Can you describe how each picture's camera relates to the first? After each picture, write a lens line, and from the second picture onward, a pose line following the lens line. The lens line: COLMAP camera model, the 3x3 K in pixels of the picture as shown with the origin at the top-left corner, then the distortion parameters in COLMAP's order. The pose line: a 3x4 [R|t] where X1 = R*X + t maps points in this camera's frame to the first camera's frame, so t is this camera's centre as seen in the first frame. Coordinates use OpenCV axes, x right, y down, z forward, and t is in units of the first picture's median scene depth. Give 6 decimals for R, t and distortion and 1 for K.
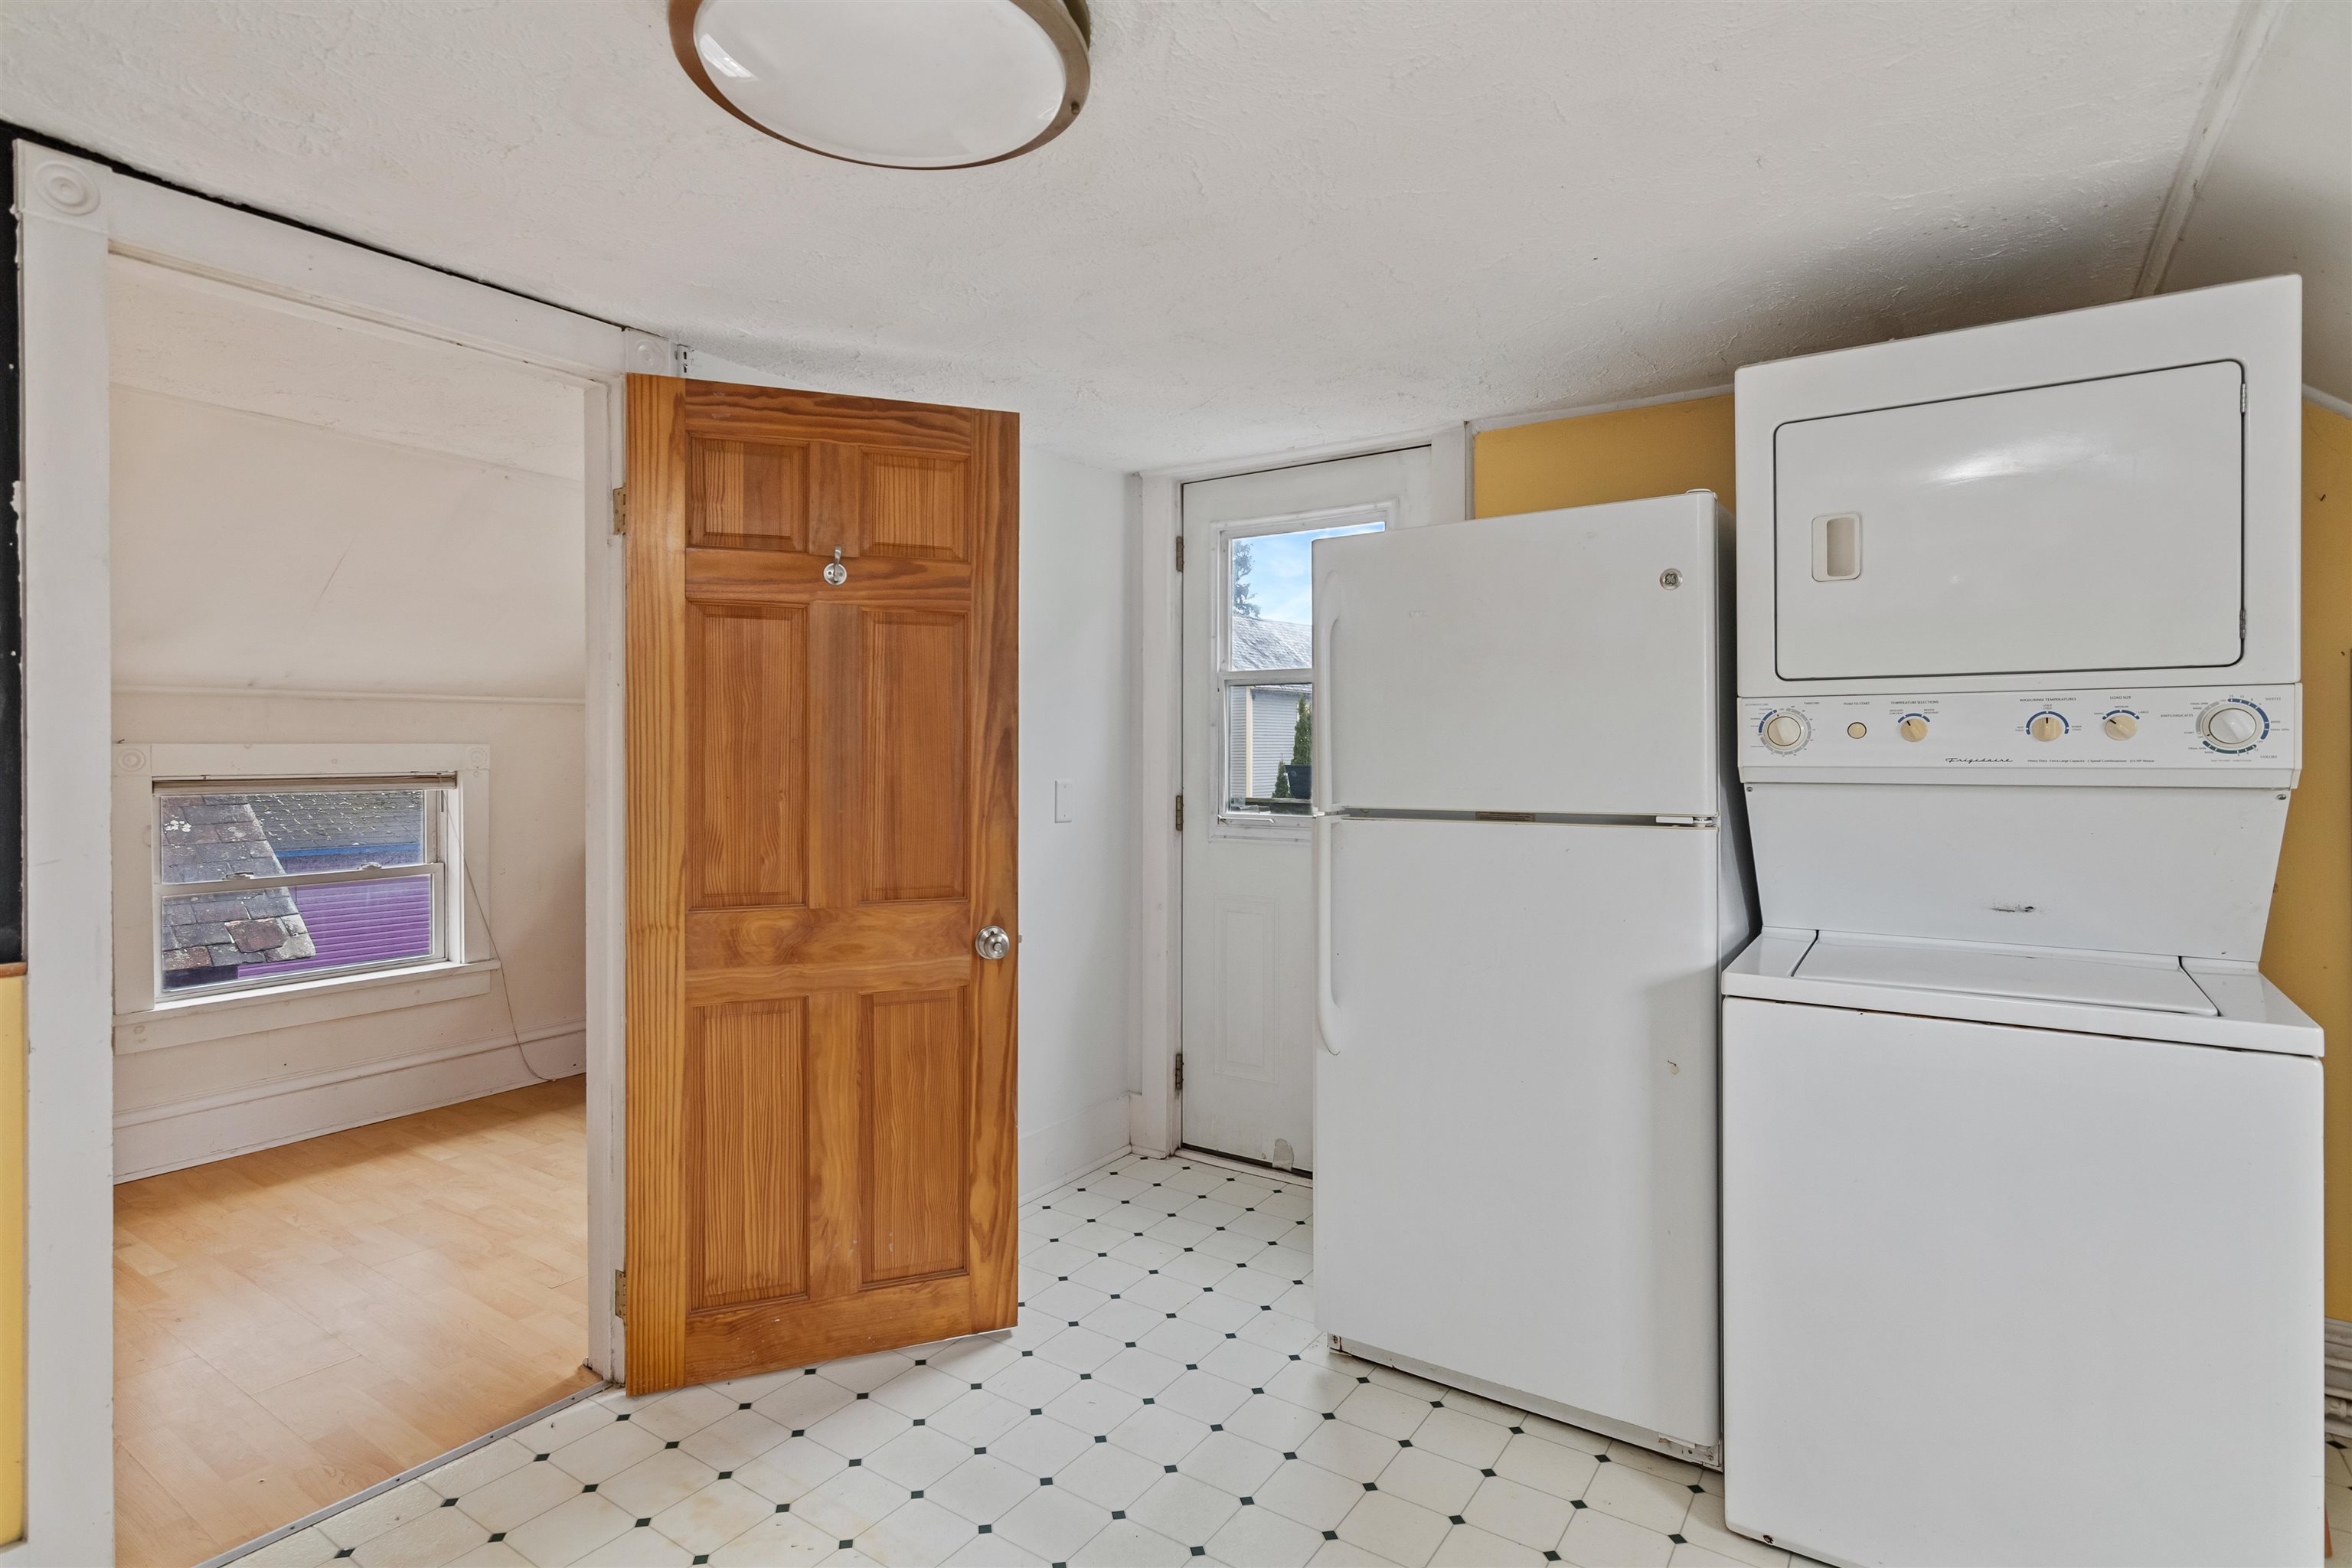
lens RADIAL K [[1184.4, 0, 1164.5], [0, 1184.4, 751.8], [0, 0, 1]] dist [-0.001279, -0.000026]
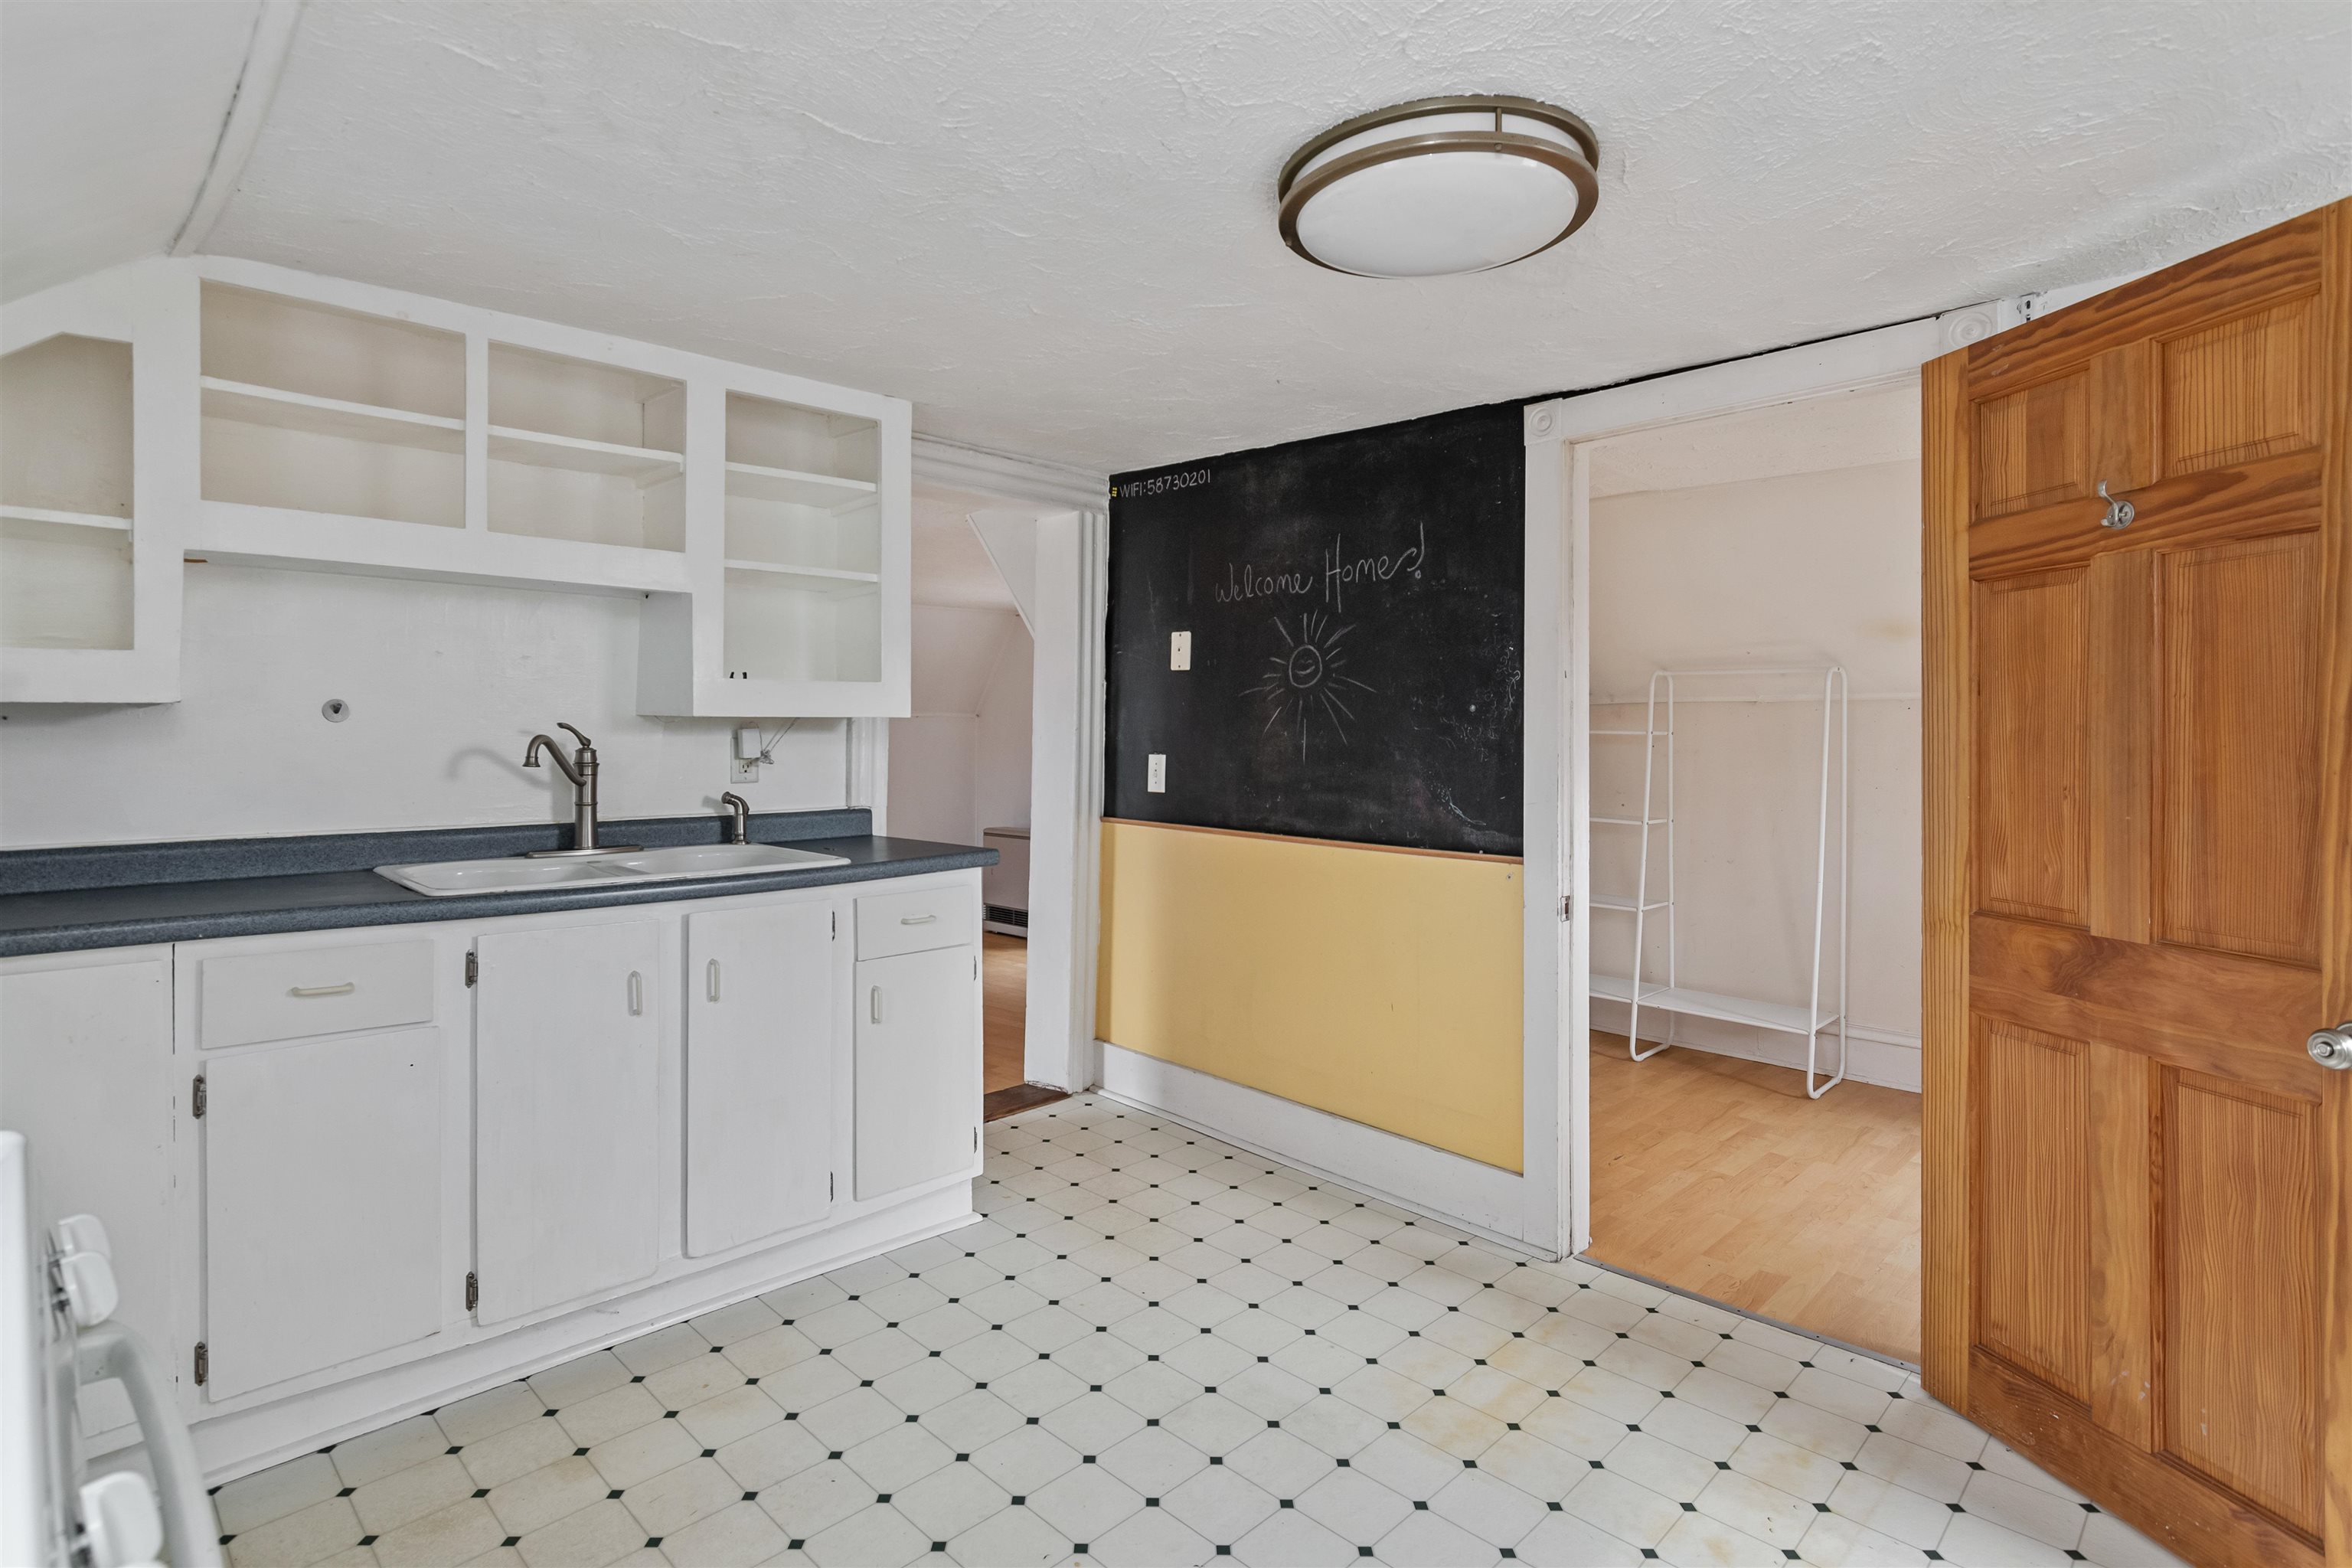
lens RADIAL K [[1175.5, 0, 1155.0], [0, 1175.5, 740.4], [0, 0, 1]] dist [-0.000198, 0.000249]
pose [[-0.190253, -0.005621, -0.981719, 0.622774], [-0.004462, 0.999978, -0.004860, 0.006334], [0.981725, 0.003456, -0.190274, 0.532746]]
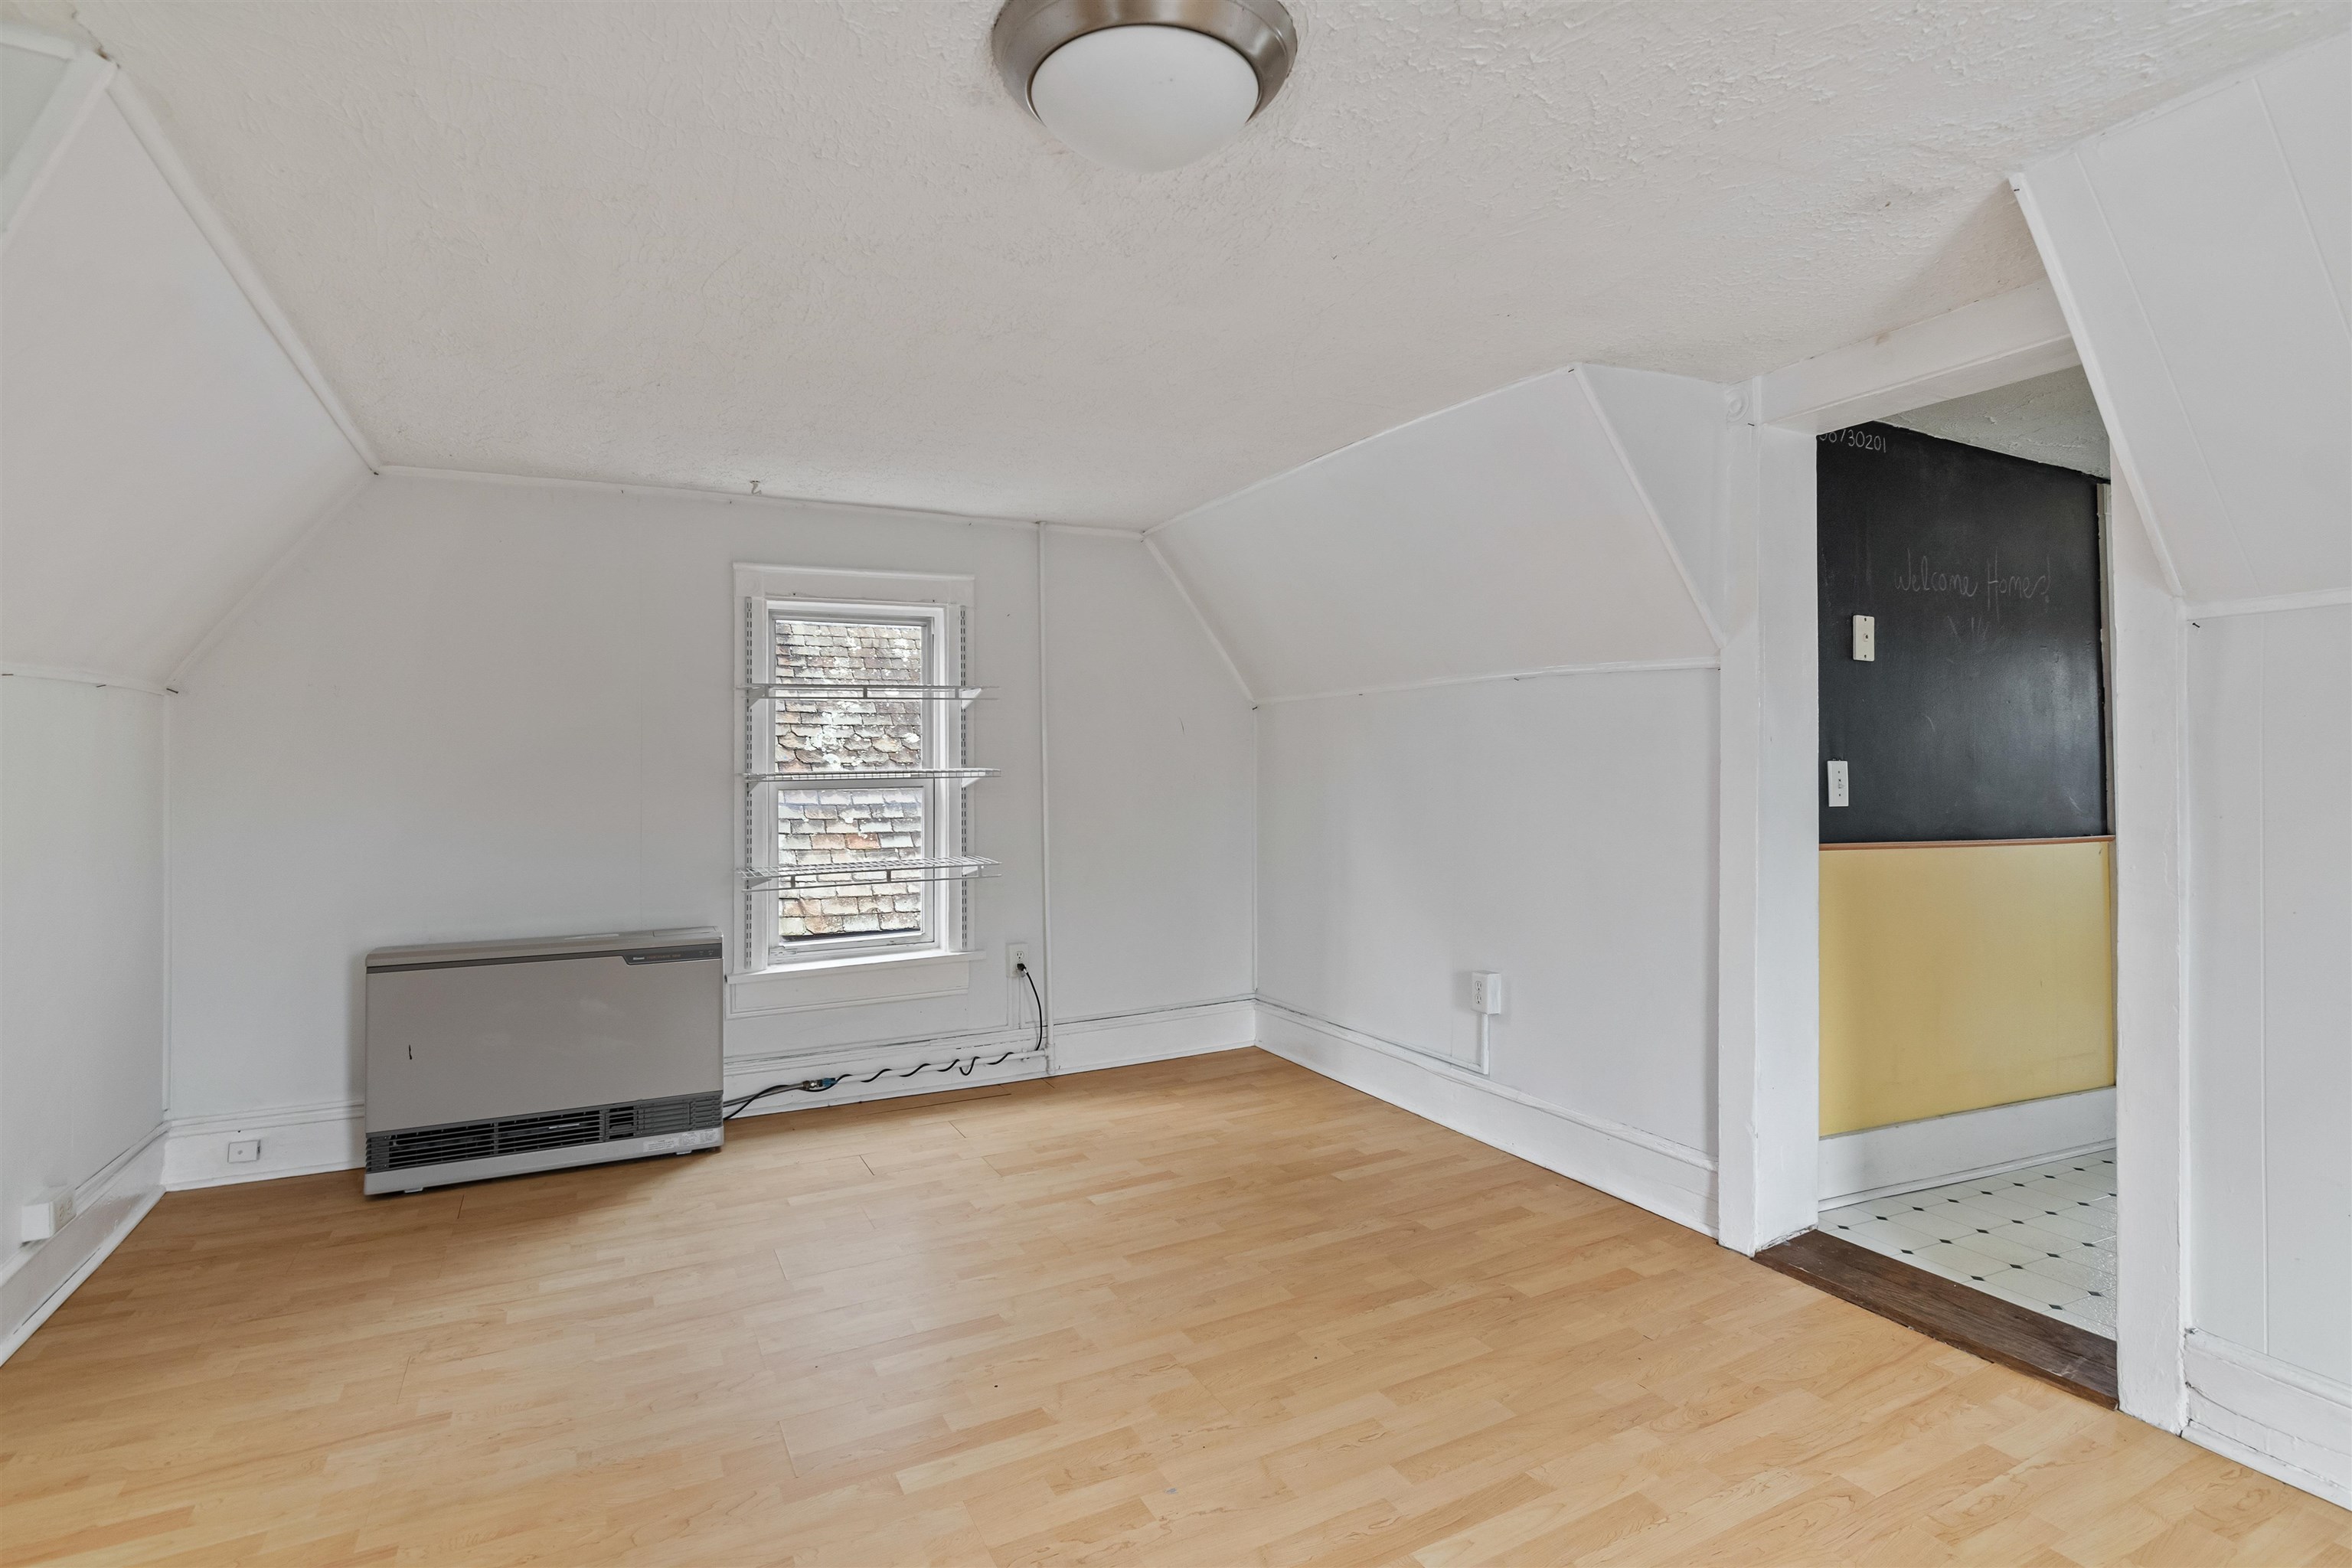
lens RADIAL K [[1175.5, 0, 1155.0], [0, 1175.5, 740.4], [0, 0, 1]] dist [-0.000198, 0.000249]
pose [[0.872804, -0.009792, -0.487973, -1.001278], [0.002706, 0.999880, -0.015224, 0.012416], [0.488064, 0.011968, 0.872726, -1.311335]]
